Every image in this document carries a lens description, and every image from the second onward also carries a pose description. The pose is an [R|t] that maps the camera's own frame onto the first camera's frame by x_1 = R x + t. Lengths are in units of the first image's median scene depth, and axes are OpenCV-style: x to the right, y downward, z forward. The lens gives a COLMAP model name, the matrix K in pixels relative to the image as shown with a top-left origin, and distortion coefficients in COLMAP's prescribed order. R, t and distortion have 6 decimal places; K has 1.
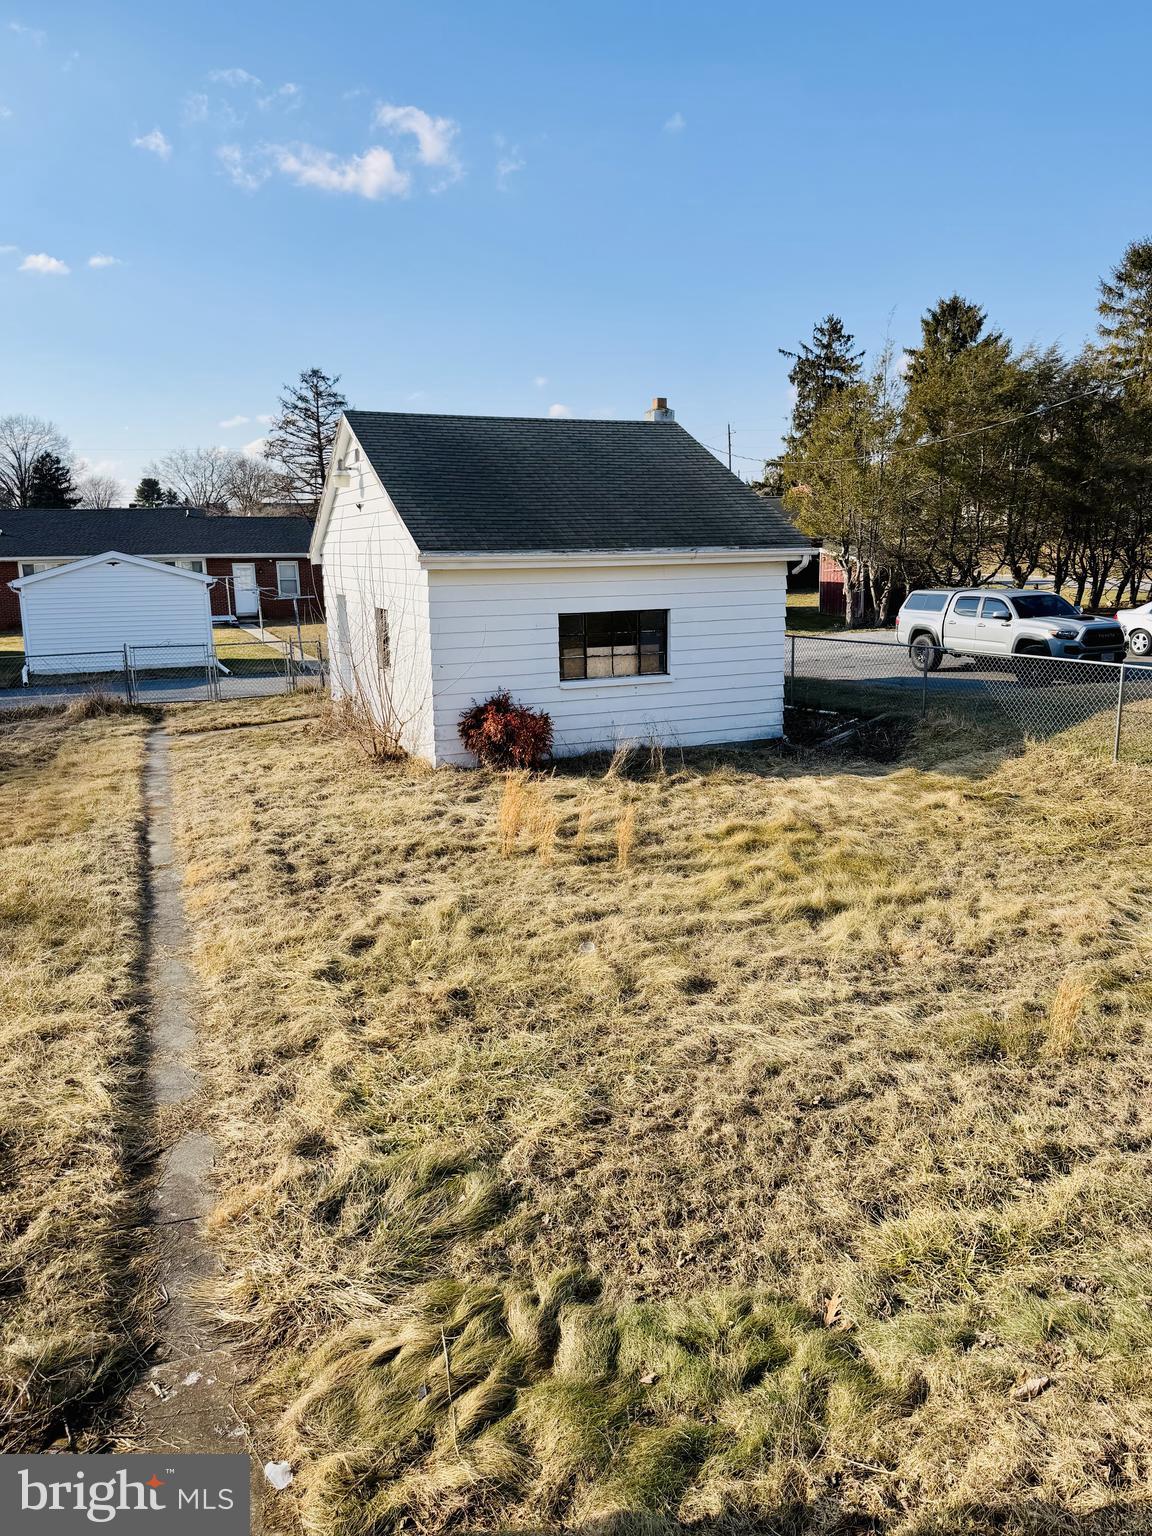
lens RADIAL K [[1066.4, 0, 576.0], [0, 1066.4, 768.0], [0, 0, 1]] dist [0.063878, -0.000031]
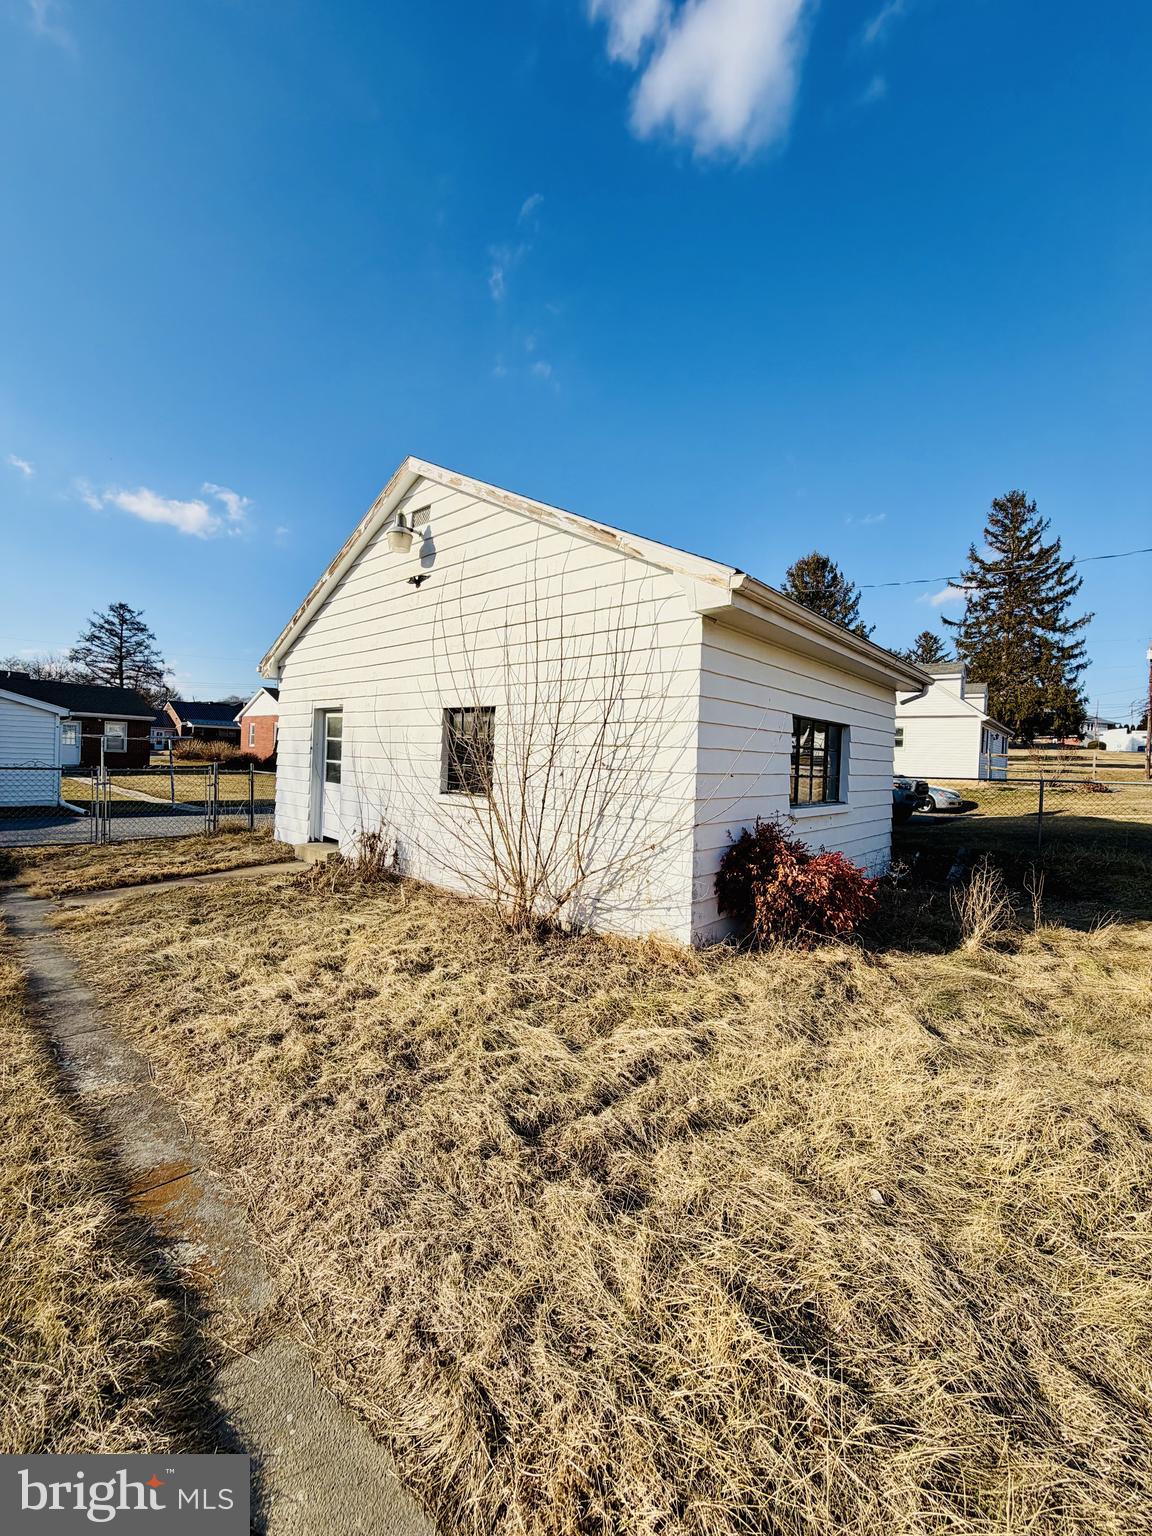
lens RADIAL K [[614.6, 0, 576.0], [0, 614.6, 768.0], [0, 0, 1]] dist [0.000963, 0.000071]
pose [[0.904433, 0.040273, 0.424710, -0.175824], [0.037206, 0.984295, -0.172566, -0.022507], [-0.424989, 0.171876, 0.888731, 0.373142]]
